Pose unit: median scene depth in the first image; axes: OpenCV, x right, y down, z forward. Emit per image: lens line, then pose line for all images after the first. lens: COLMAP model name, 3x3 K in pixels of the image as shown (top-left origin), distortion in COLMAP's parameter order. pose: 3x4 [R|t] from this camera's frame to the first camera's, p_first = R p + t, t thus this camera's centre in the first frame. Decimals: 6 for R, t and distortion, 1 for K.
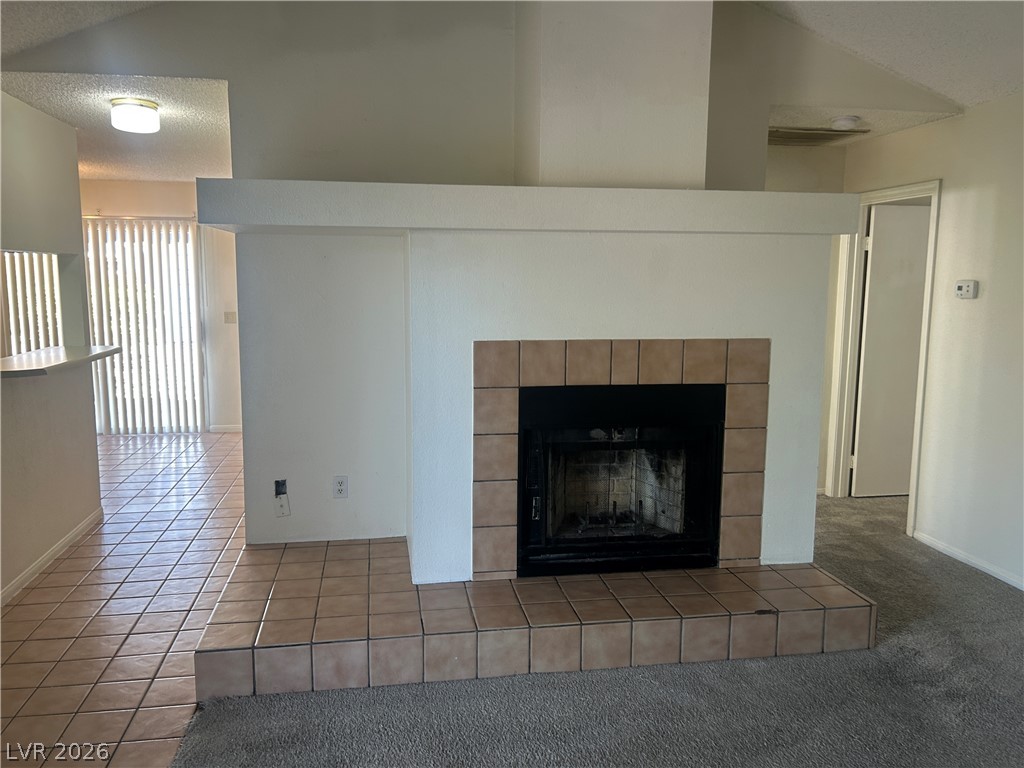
lens RADIAL K [[758.1, 0, 512.0], [0, 758.1, 384.0], [0, 0, 1]] dist [0.048776, -0.000398]
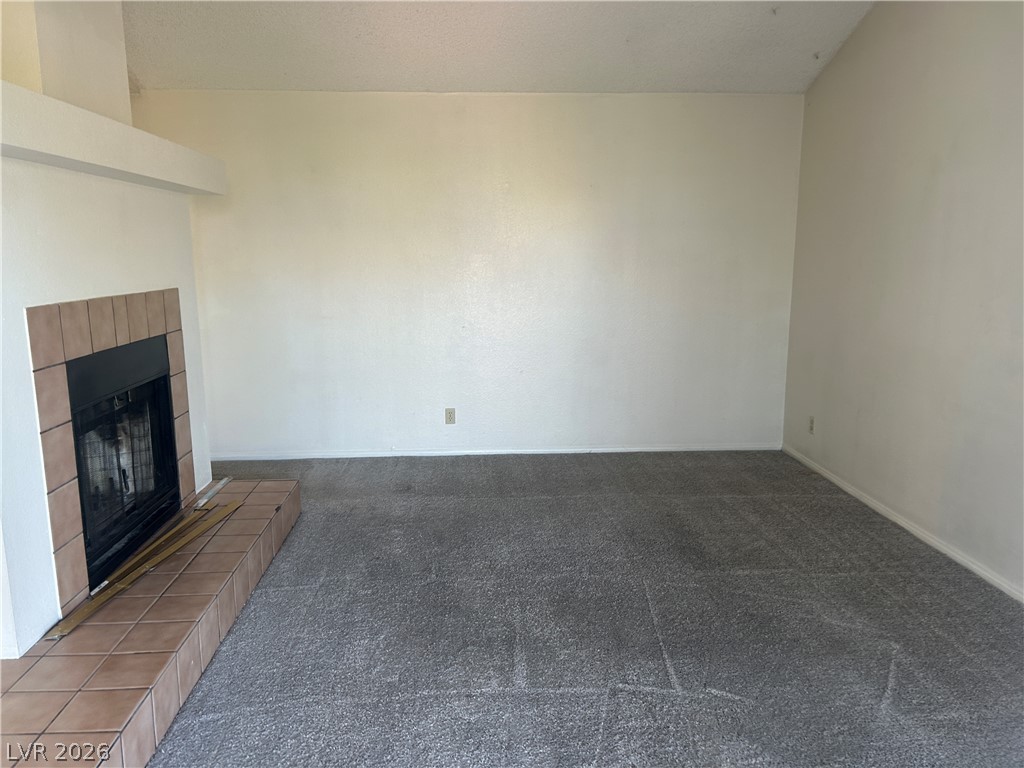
lens RADIAL K [[758.1, 0, 512.0], [0, 758.1, 384.0], [0, 0, 1]] dist [0.048776, -0.000398]
pose [[0.106913, -0.183256, 0.977234, -0.732482], [0.144097, 0.975347, 0.167138, -0.040846], [-0.983771, 0.122947, 0.130684, 0.423333]]
